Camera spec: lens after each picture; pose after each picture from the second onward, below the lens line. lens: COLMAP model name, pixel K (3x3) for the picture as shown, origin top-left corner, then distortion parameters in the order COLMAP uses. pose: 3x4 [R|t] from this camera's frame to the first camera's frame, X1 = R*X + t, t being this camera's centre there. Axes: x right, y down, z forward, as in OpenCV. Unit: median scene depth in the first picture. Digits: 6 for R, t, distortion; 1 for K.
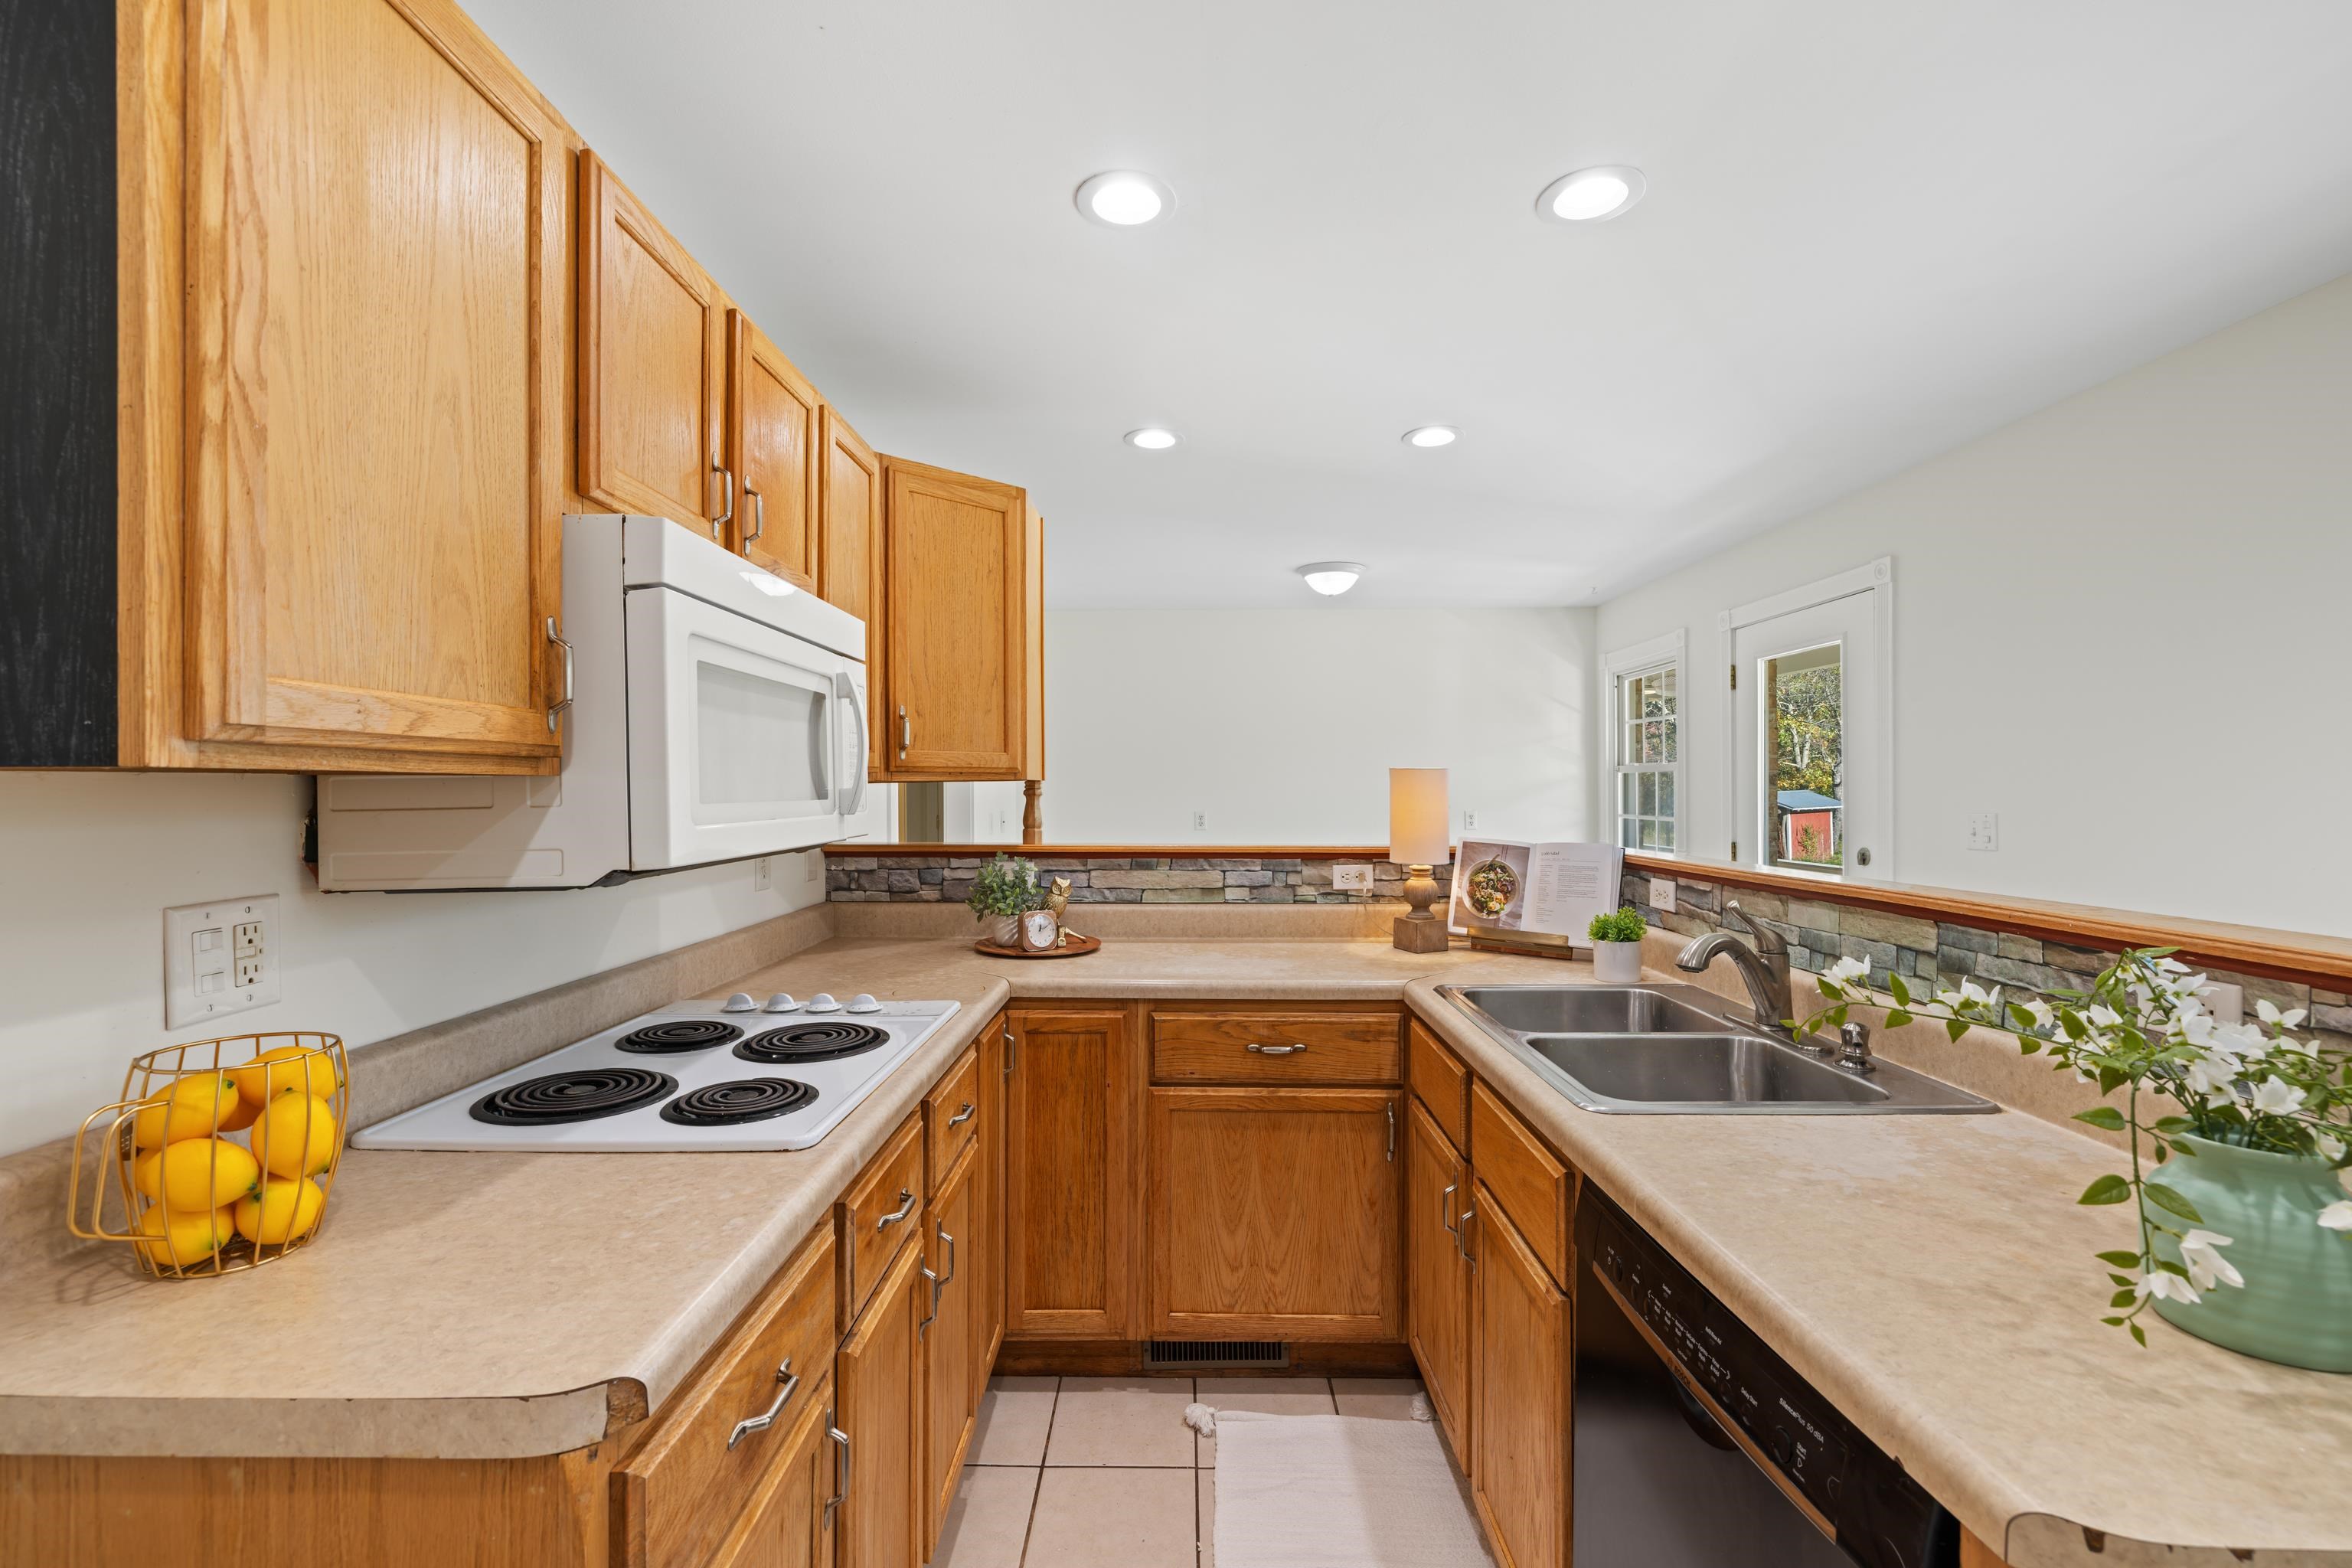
lens RADIAL K [[991.3, 0, 1172.7], [0, 991.3, 788.4], [0, 0, 1]] dist [0.000630, -0.000299]
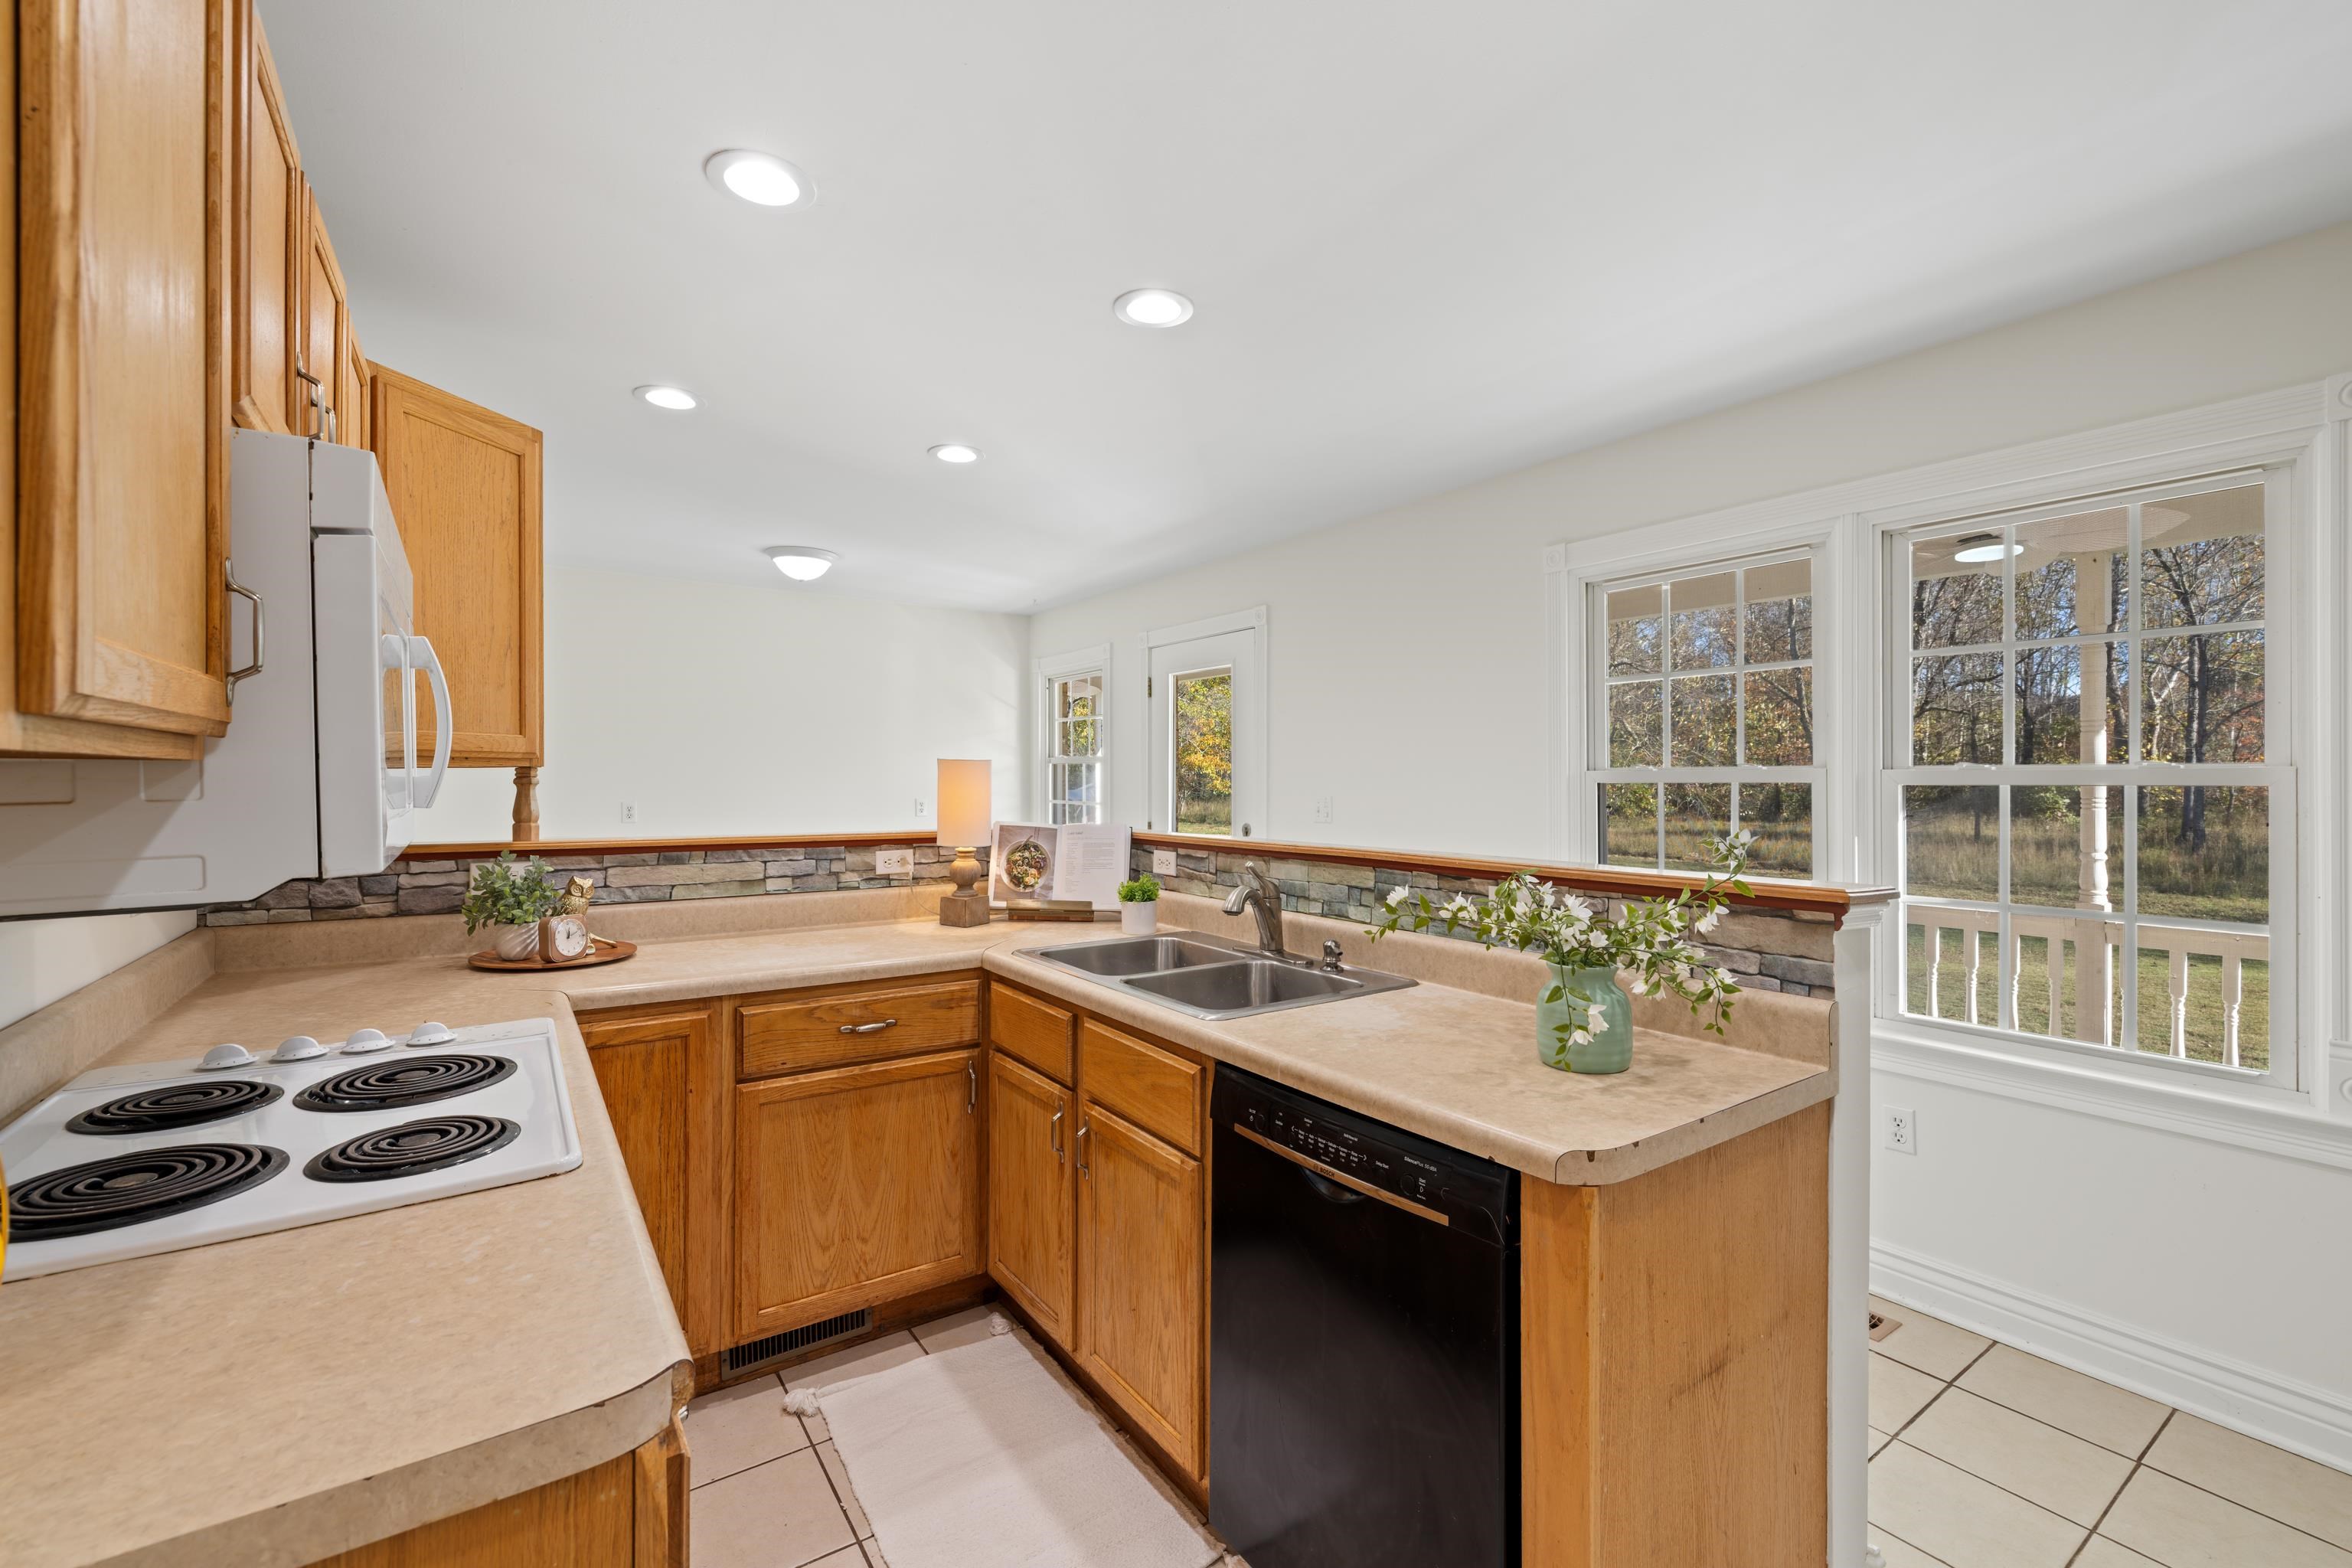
lens RADIAL K [[991.3, 0, 1176.1], [0, 991.3, 781.7], [0, 0, 1]] dist [0.000630, -0.000299]
pose [[0.815457, 0.000812, 0.578817, -0.239918], [-0.003796, 0.999985, 0.003945, -0.001199], [-0.578805, -0.005414, 0.815448, -0.038523]]
